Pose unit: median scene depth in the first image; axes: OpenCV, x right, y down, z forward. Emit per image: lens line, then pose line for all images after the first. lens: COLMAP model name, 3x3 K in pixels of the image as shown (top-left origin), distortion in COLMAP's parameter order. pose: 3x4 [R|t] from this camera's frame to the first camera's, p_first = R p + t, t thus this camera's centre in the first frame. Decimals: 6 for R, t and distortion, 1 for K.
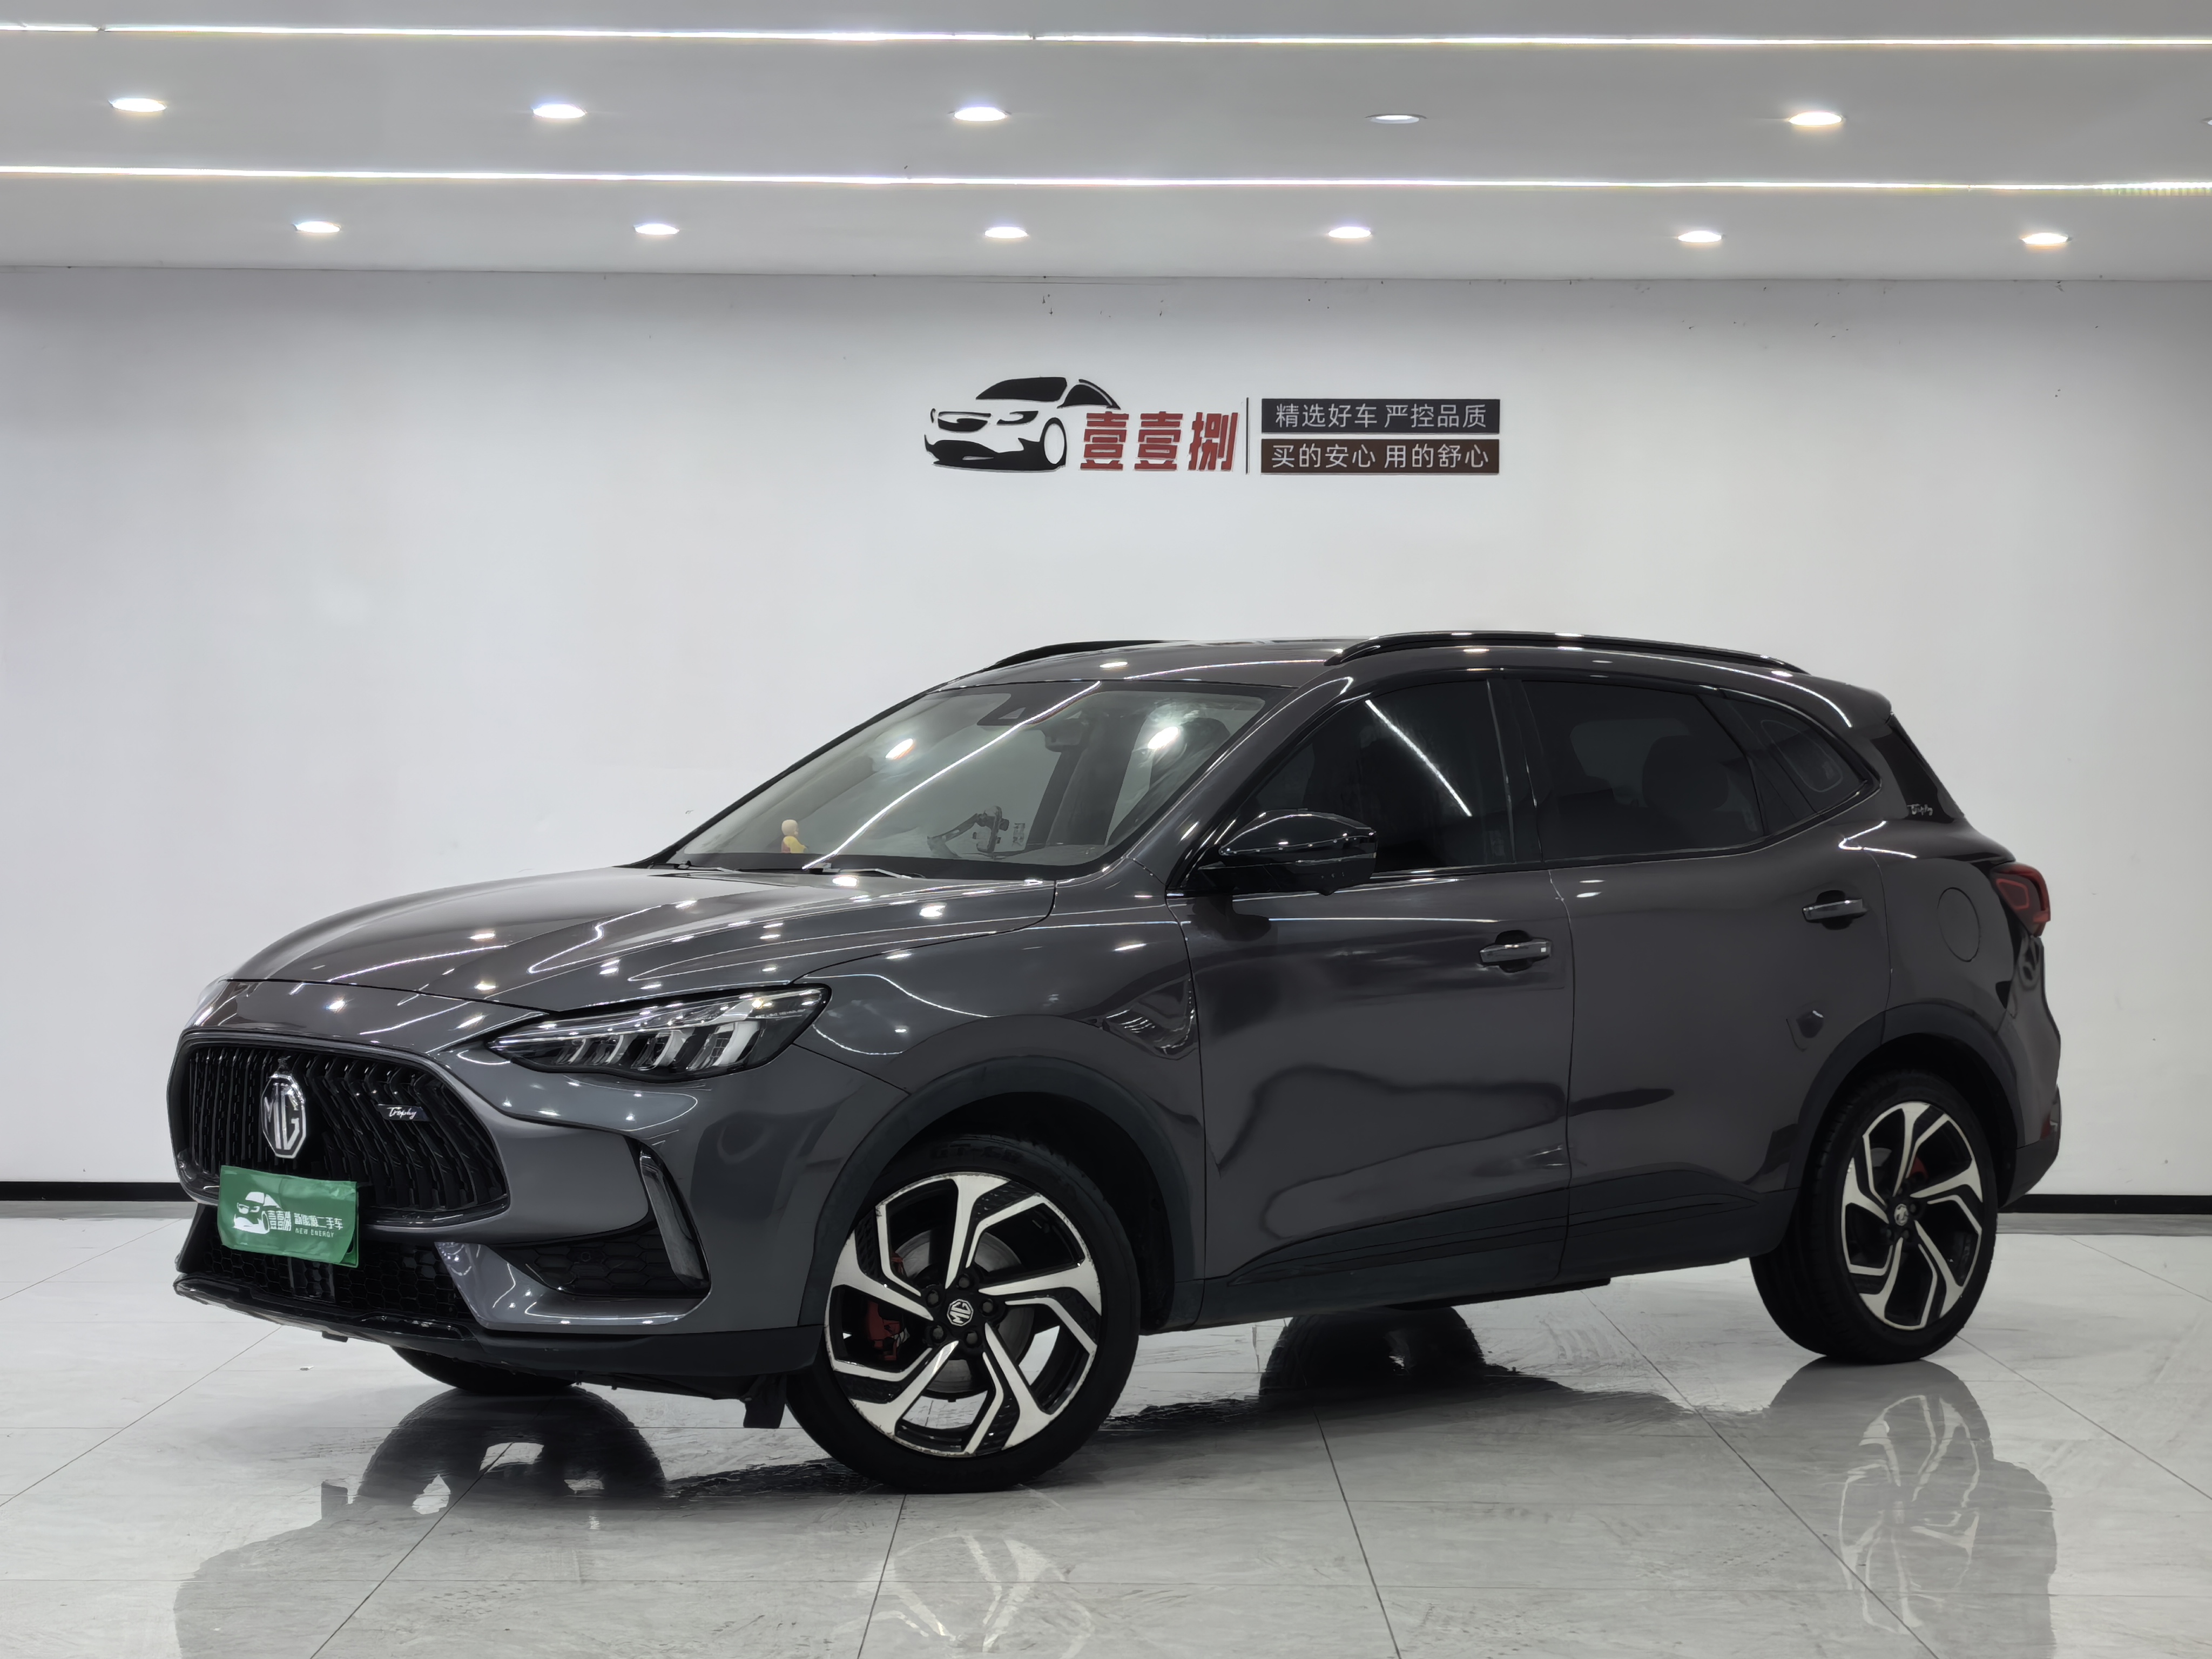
lens RADIAL K [[3979.6, 0, 1107.8], [0, 3979.6, 825.9], [0, 0, 1]] dist [0.018804, 0.000000]
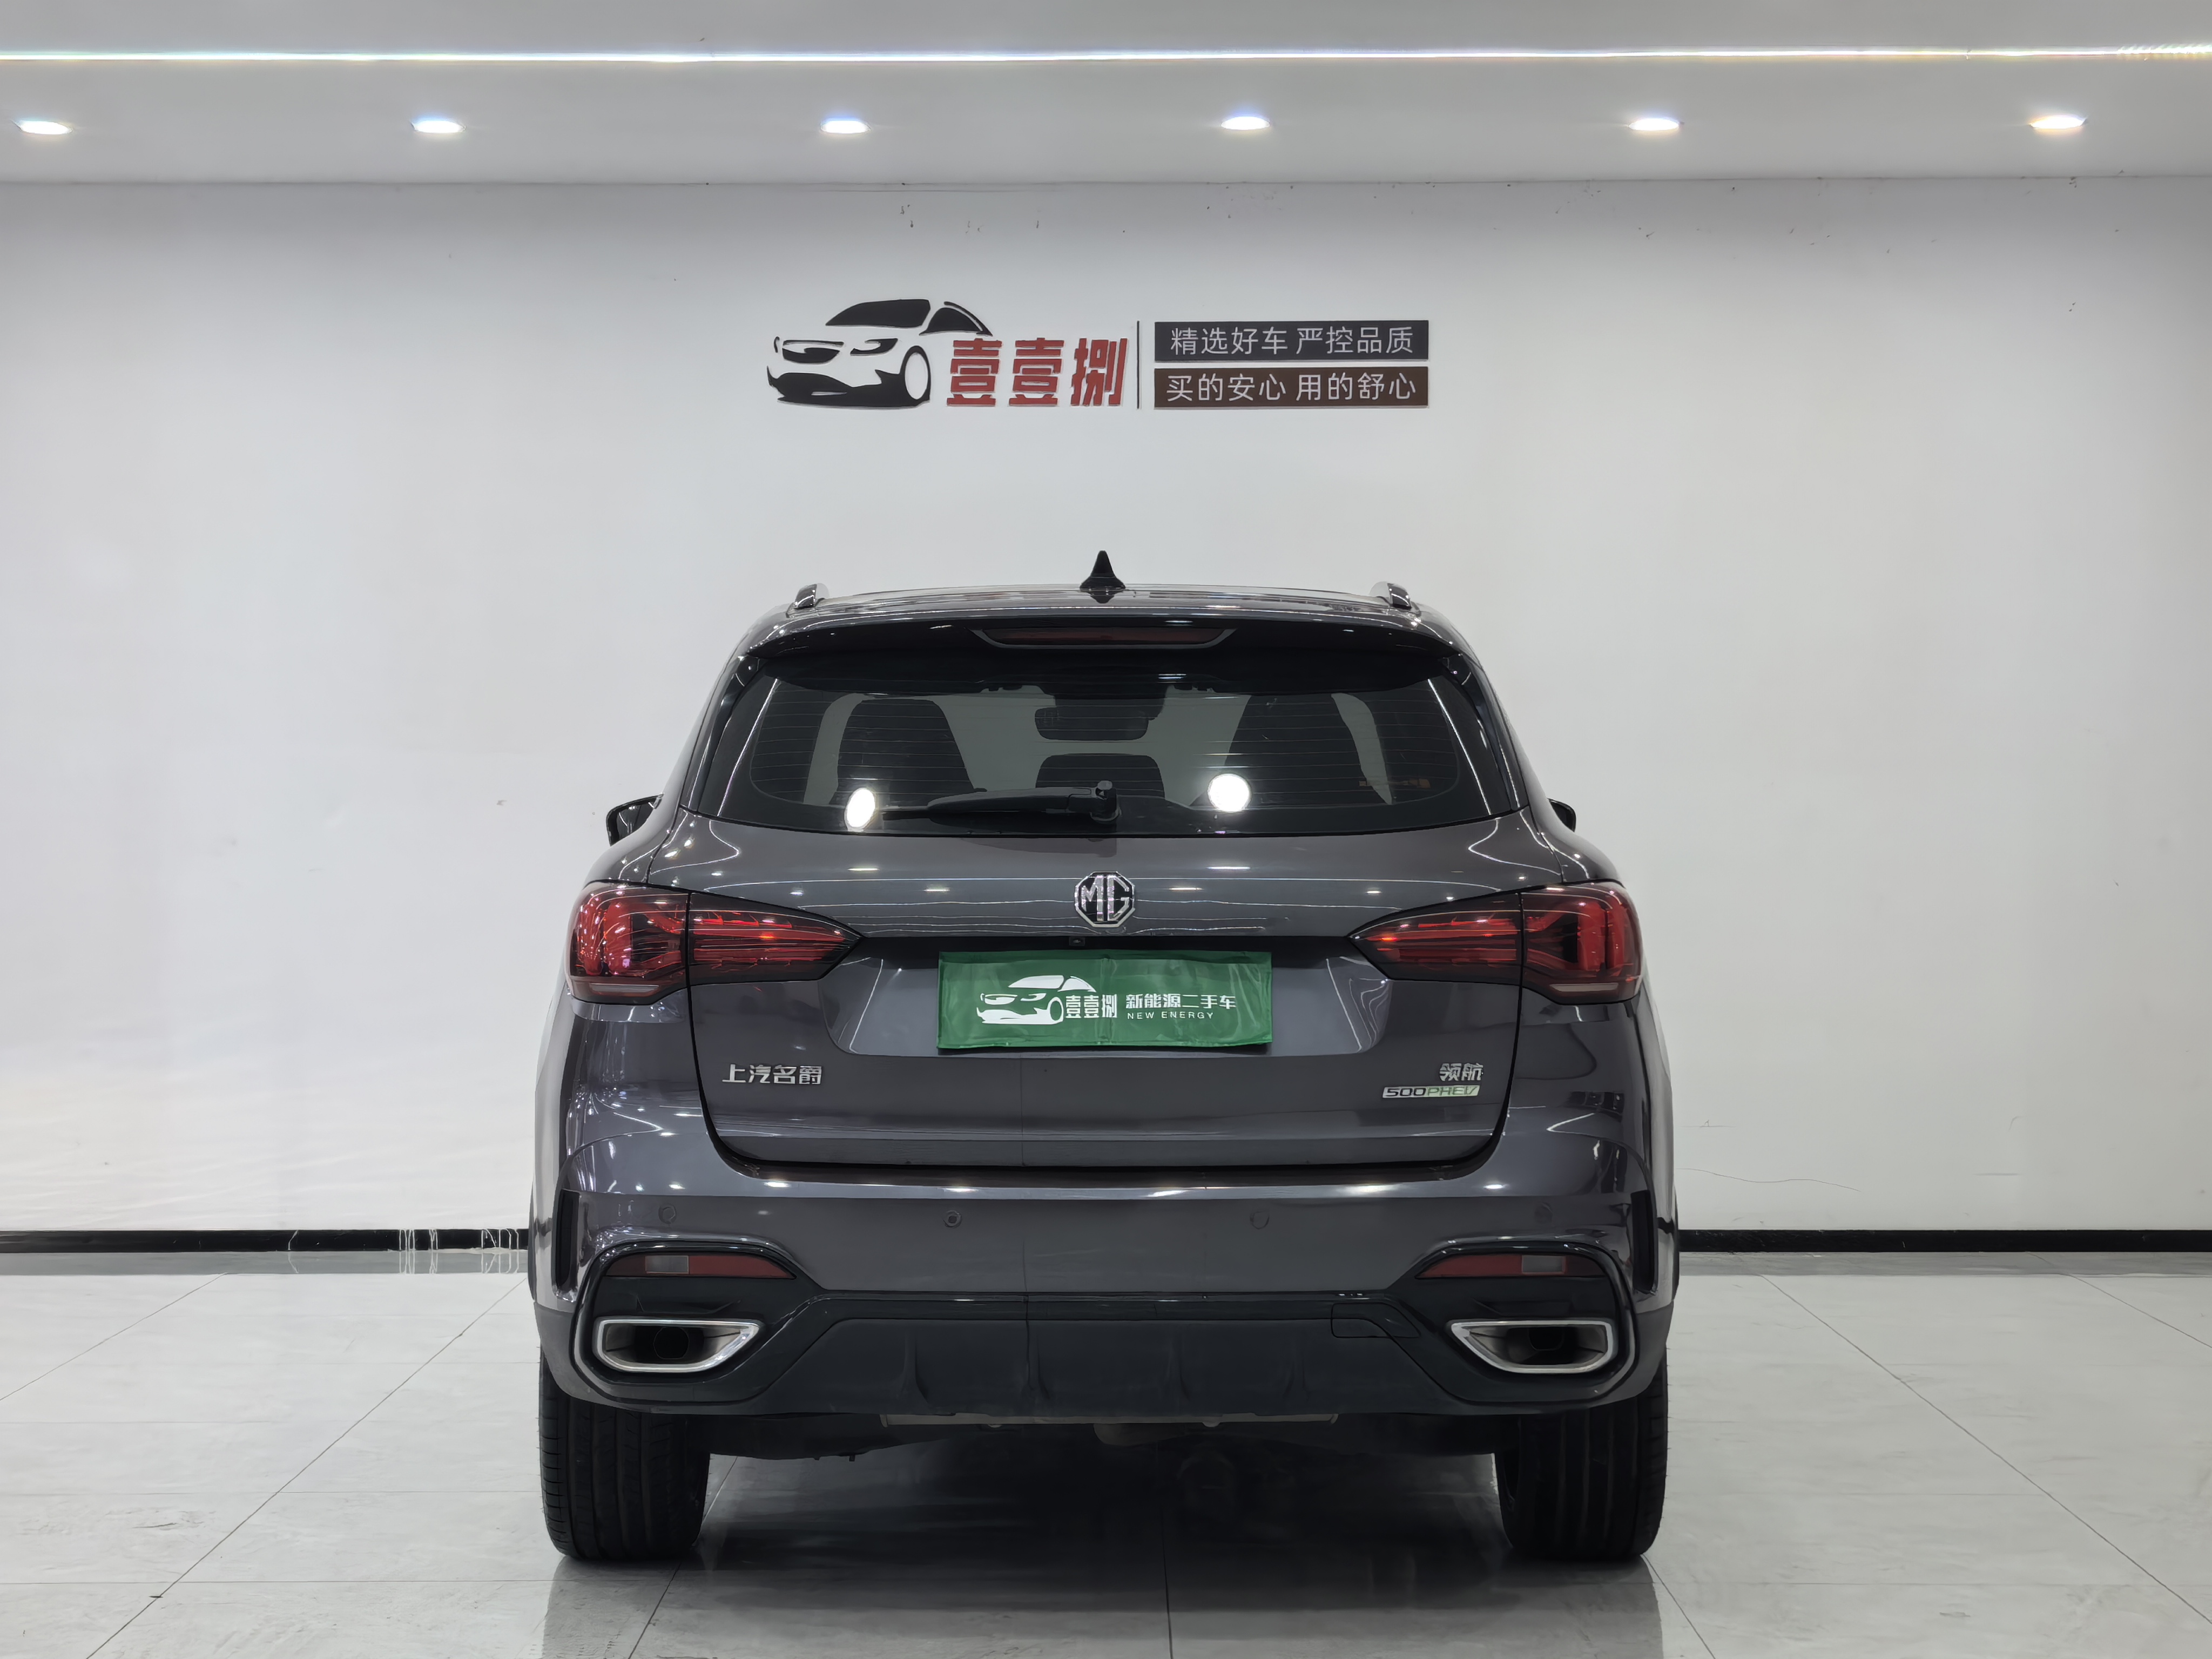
lens RADIAL K [[3979.6, 0, 1107.5], [0, 3979.6, 840.7], [0, 0, 1]] dist [0.018804, 0.000000]
pose [[0.999966, -0.008036, -0.001746, 0.029022], [0.008055, 0.999903, 0.011357, -0.004168], [0.001655, -0.011371, 0.999934, 0.130677]]
